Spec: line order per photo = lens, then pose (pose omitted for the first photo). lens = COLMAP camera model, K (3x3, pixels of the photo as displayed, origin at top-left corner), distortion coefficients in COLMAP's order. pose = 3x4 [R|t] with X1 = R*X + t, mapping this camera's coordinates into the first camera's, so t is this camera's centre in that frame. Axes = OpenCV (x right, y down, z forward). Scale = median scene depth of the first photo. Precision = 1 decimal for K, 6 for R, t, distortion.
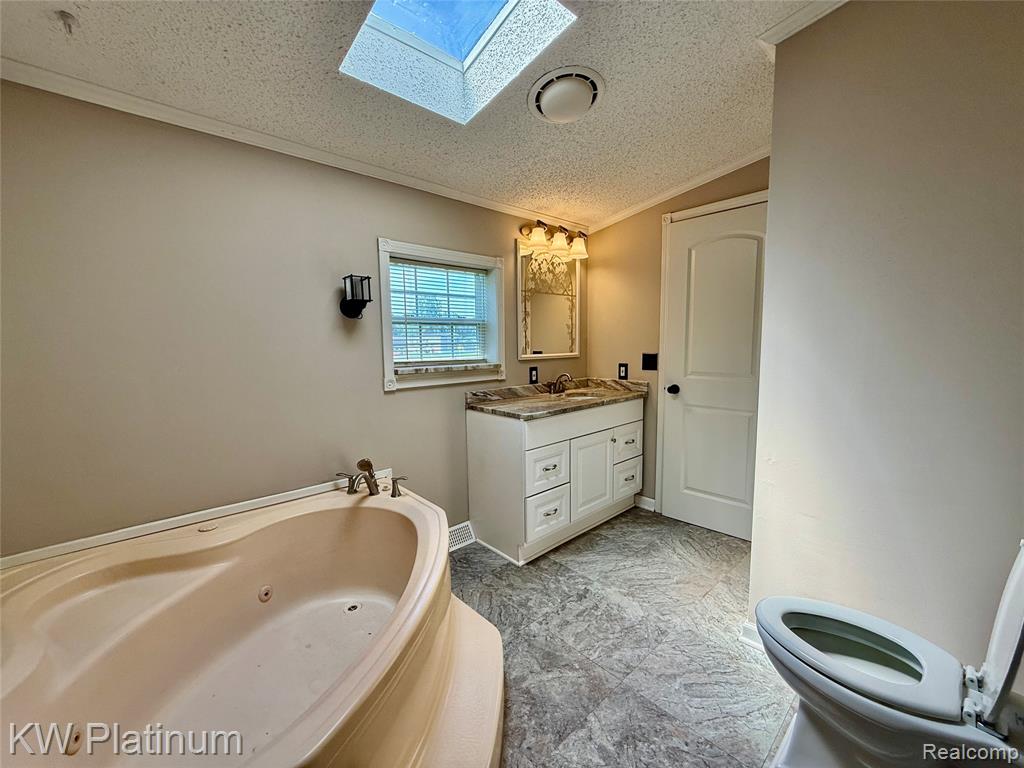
lens RADIAL K [[409.5, 0, 512.1], [0, 409.5, 384.3], [0, 0, 1]] dist [-0.000047, -0.000123]
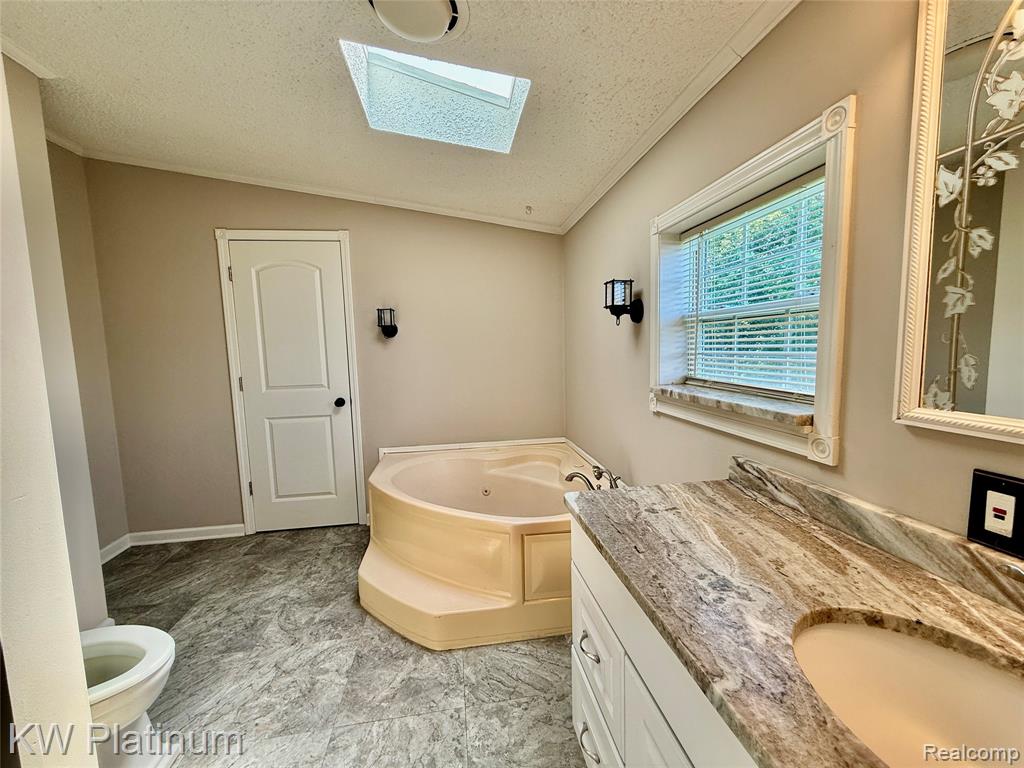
lens RADIAL K [[409.5, 0, 512.1], [0, 409.5, 384.3], [0, 0, 1]] dist [-0.000047, -0.000123]
pose [[-0.551729, 0.109070, -0.826861, 0.565617], [-0.052397, 0.984921, 0.164882, -0.170940], [0.832376, 0.134295, -0.537694, 1.346202]]
